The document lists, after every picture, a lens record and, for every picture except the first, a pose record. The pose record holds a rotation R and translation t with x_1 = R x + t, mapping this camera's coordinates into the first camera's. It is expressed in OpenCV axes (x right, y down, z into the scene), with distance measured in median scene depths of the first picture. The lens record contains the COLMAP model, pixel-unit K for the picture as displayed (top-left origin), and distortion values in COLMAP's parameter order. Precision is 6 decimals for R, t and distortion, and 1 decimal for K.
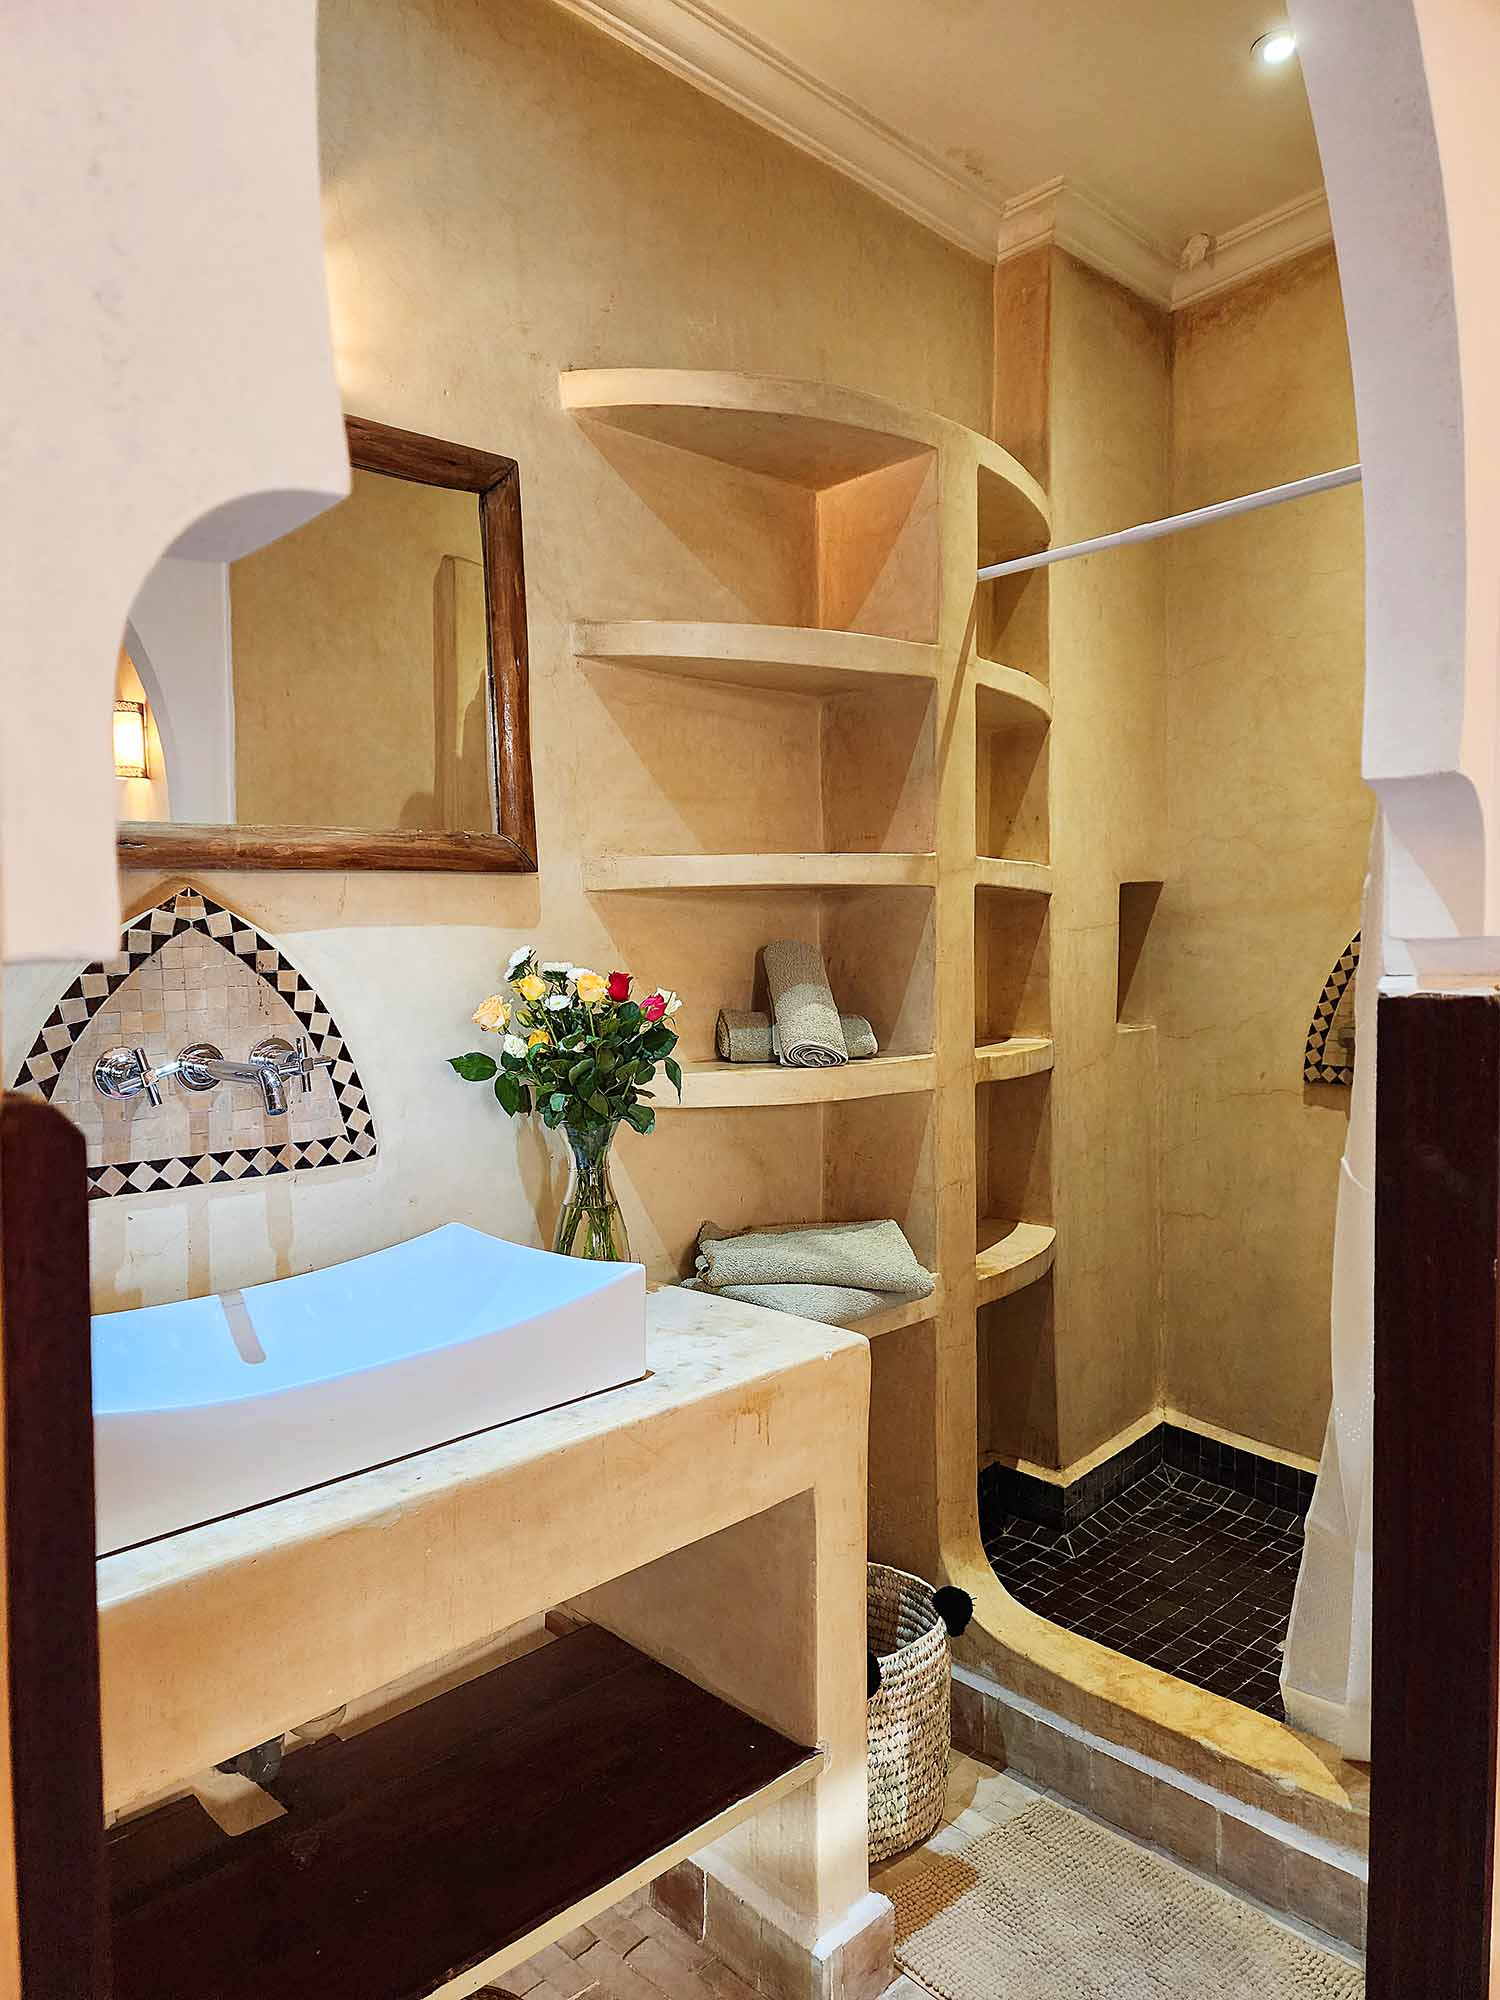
lens RADIAL K [[1333.6, 0, 747.2], [0, 1333.6, 1006.7], [0, 0, 1]] dist [0.077614, -0.074286]
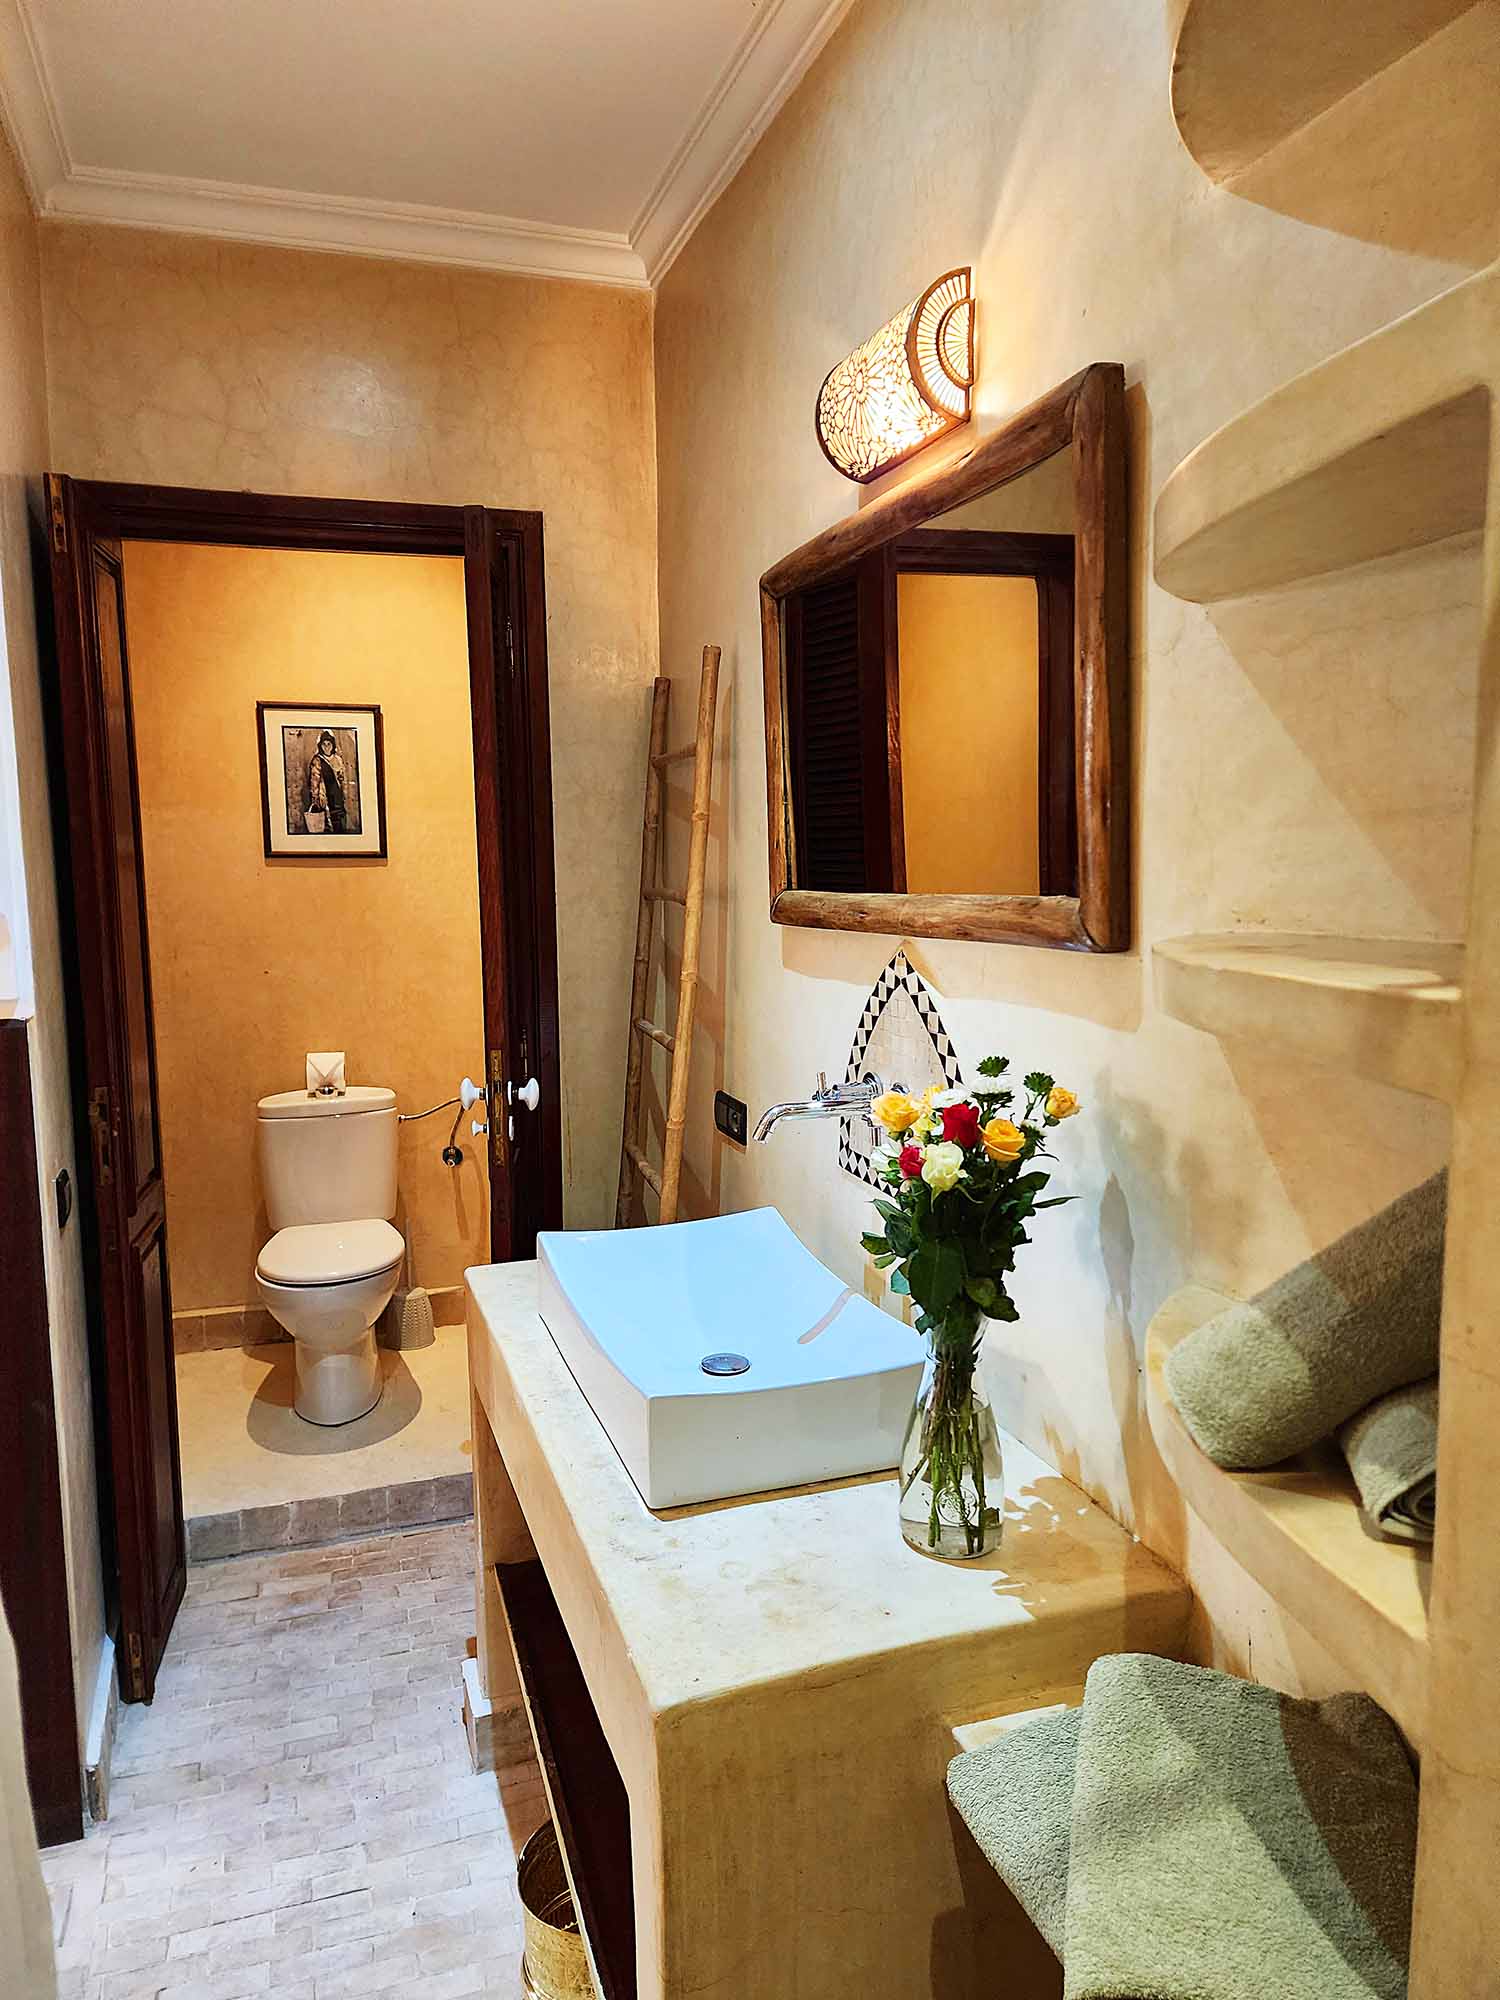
lens RADIAL K [[1333.6, 0, 747.2], [0, 1333.6, 1006.7], [0, 0, 1]] dist [0.077614, -0.074286]
pose [[-0.449058, 0.130076, -0.883984, 0.644455], [-0.026946, 0.986925, 0.158911, -0.212669], [0.893096, 0.095180, -0.439681, 1.356151]]
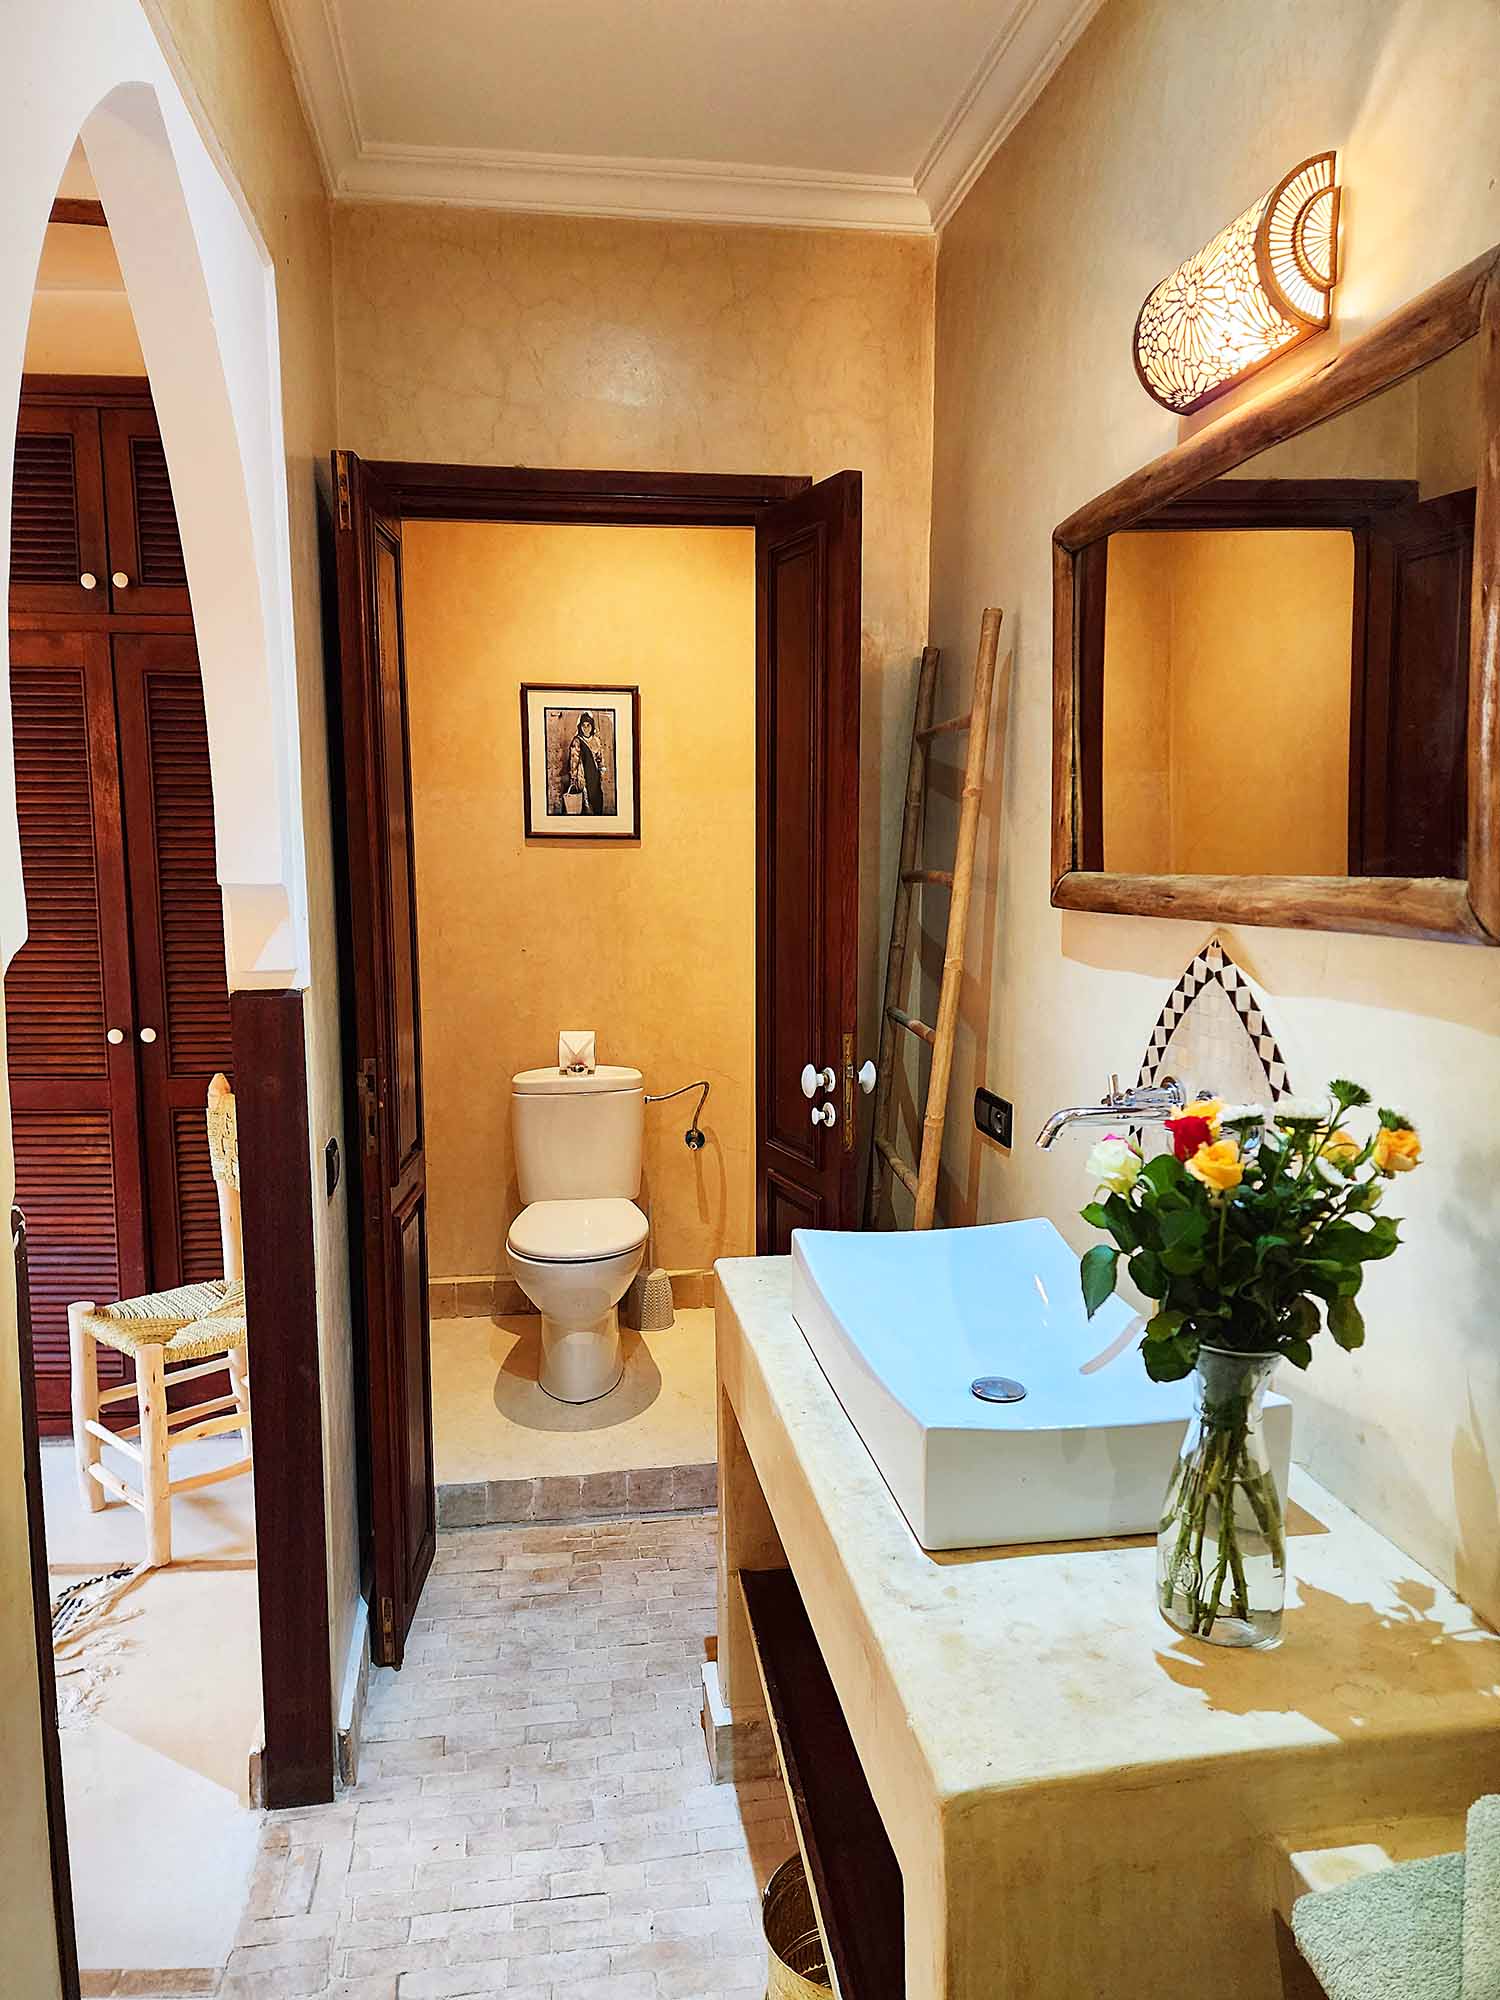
lens RADIAL K [[1338.4, 0, 760.2], [0, 1338.4, 1008.3], [0, 0, 1]] dist [0.098189, -0.106656]
pose [[-0.590806, 0.123177, -0.797356, 0.595248], [-0.028846, 0.984420, 0.173448, -0.198956], [0.806298, 0.125474, -0.578048, 1.288384]]
